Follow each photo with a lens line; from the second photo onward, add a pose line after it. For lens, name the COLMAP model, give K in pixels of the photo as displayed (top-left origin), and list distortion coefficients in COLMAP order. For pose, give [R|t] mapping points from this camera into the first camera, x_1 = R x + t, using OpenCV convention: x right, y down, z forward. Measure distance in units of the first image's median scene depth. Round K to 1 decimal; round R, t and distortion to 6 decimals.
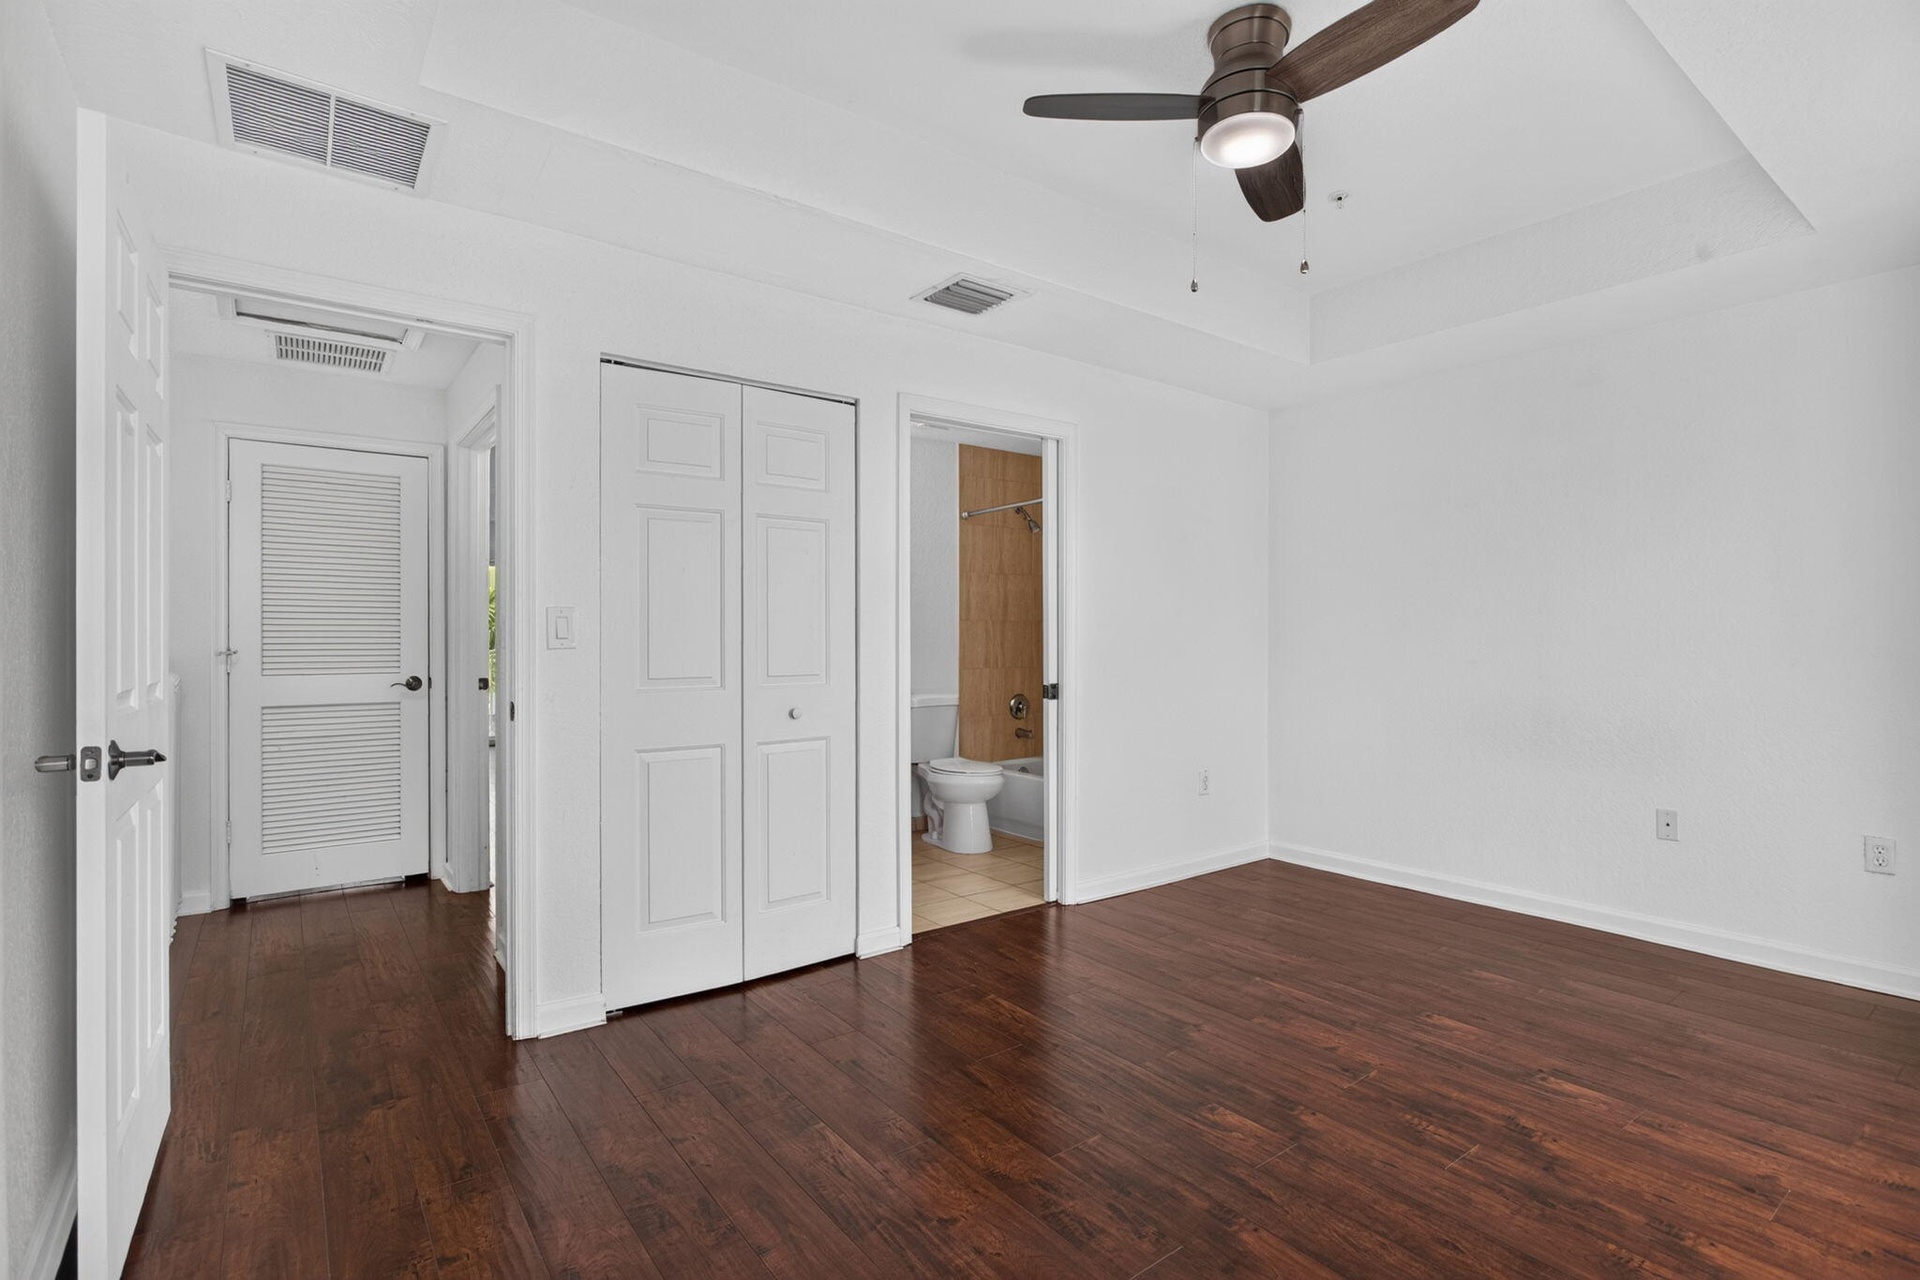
lens RADIAL K [[918.1, 0, 956.6], [0, 918.1, 642.3], [0, 0, 1]] dist [-0.010661, 0.005477]
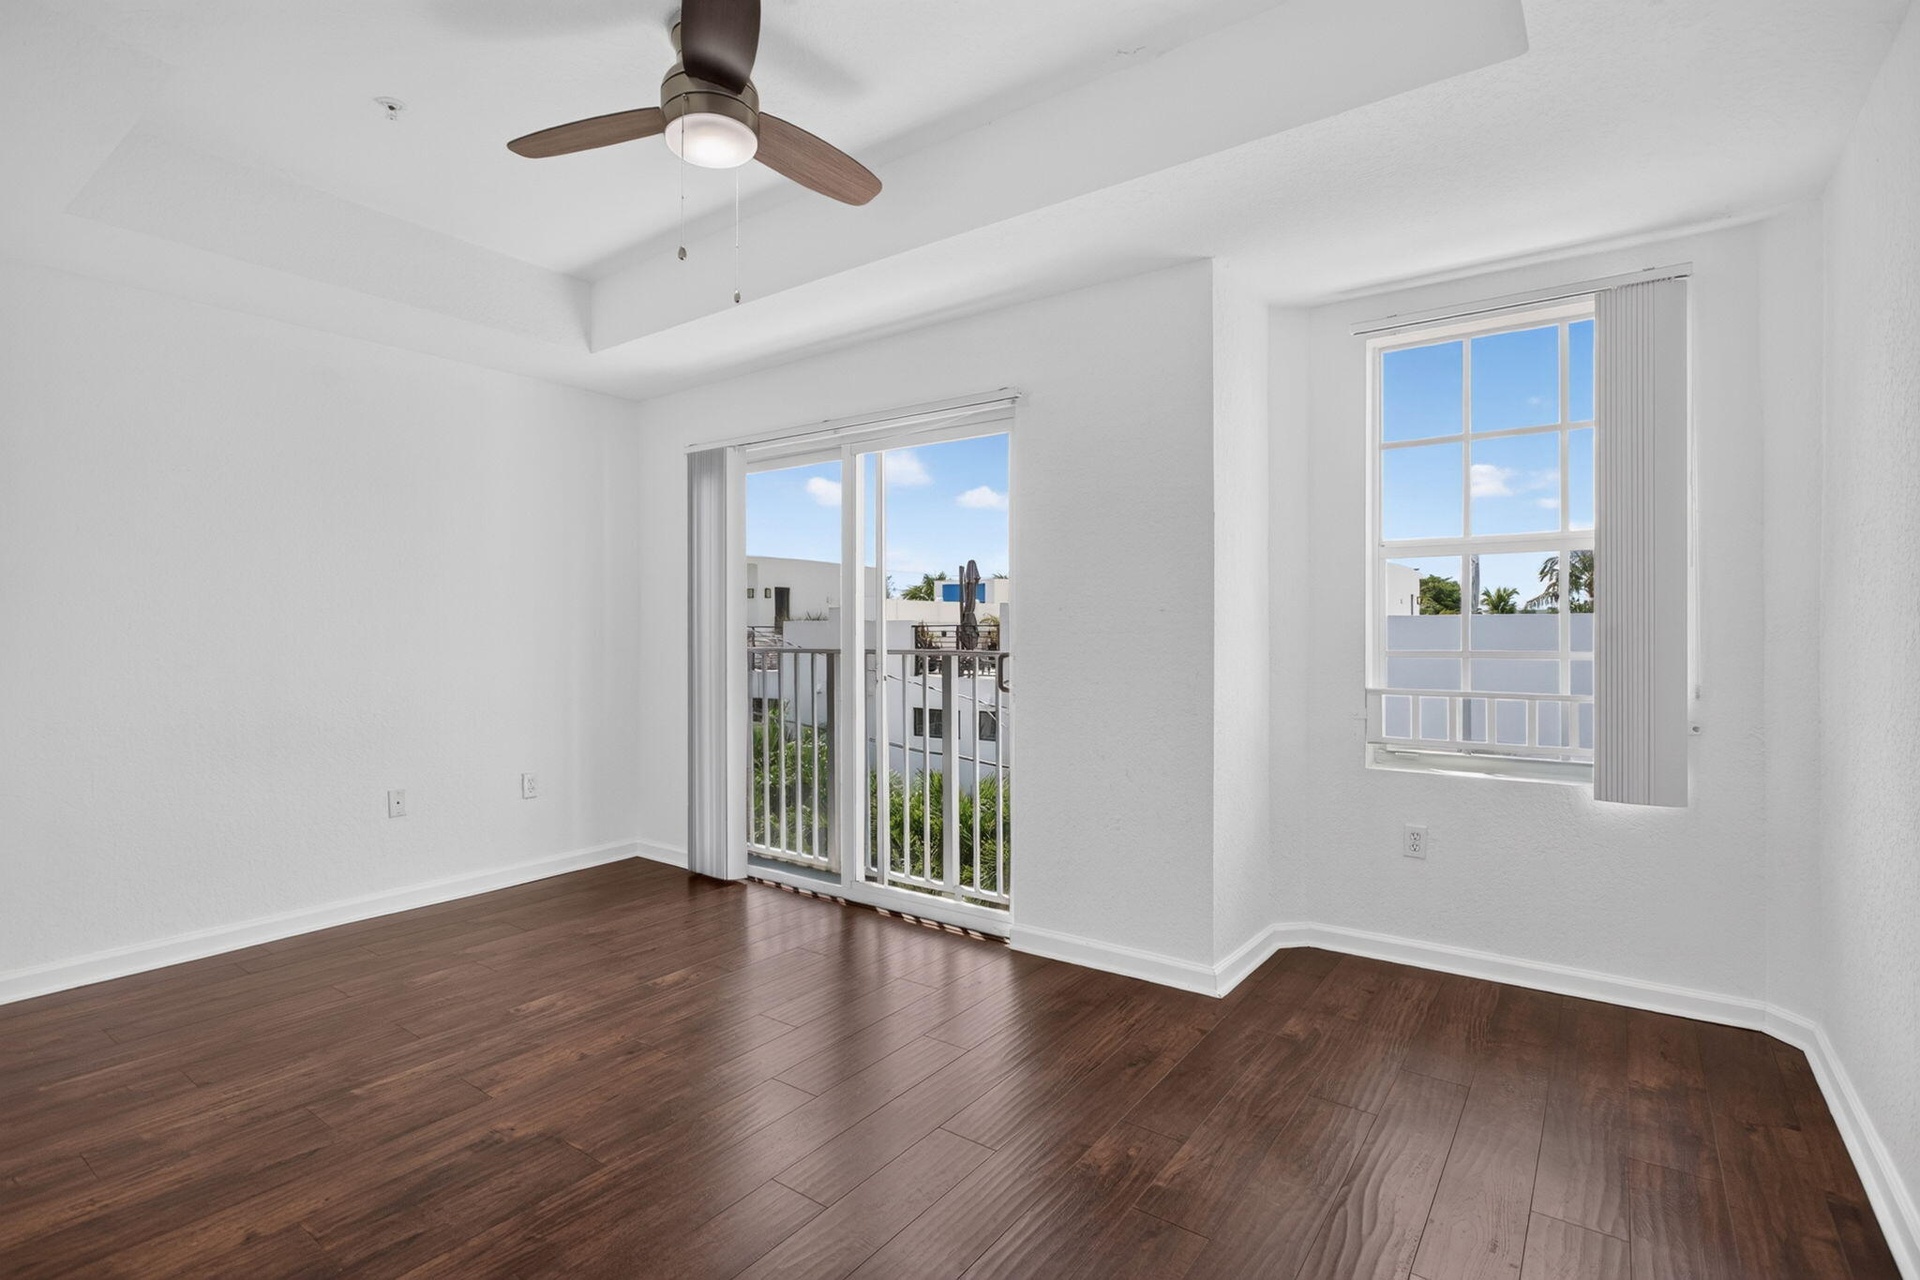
lens RADIAL K [[918.1, 0, 955.8], [0, 918.1, 634.0], [0, 0, 1]] dist [-0.010661, 0.005477]
pose [[-0.299017, -0.003595, 0.954241, -0.542832], [0.007078, 0.999957, 0.005986, -0.007690], [-0.954222, 0.008544, -0.298979, 0.772895]]
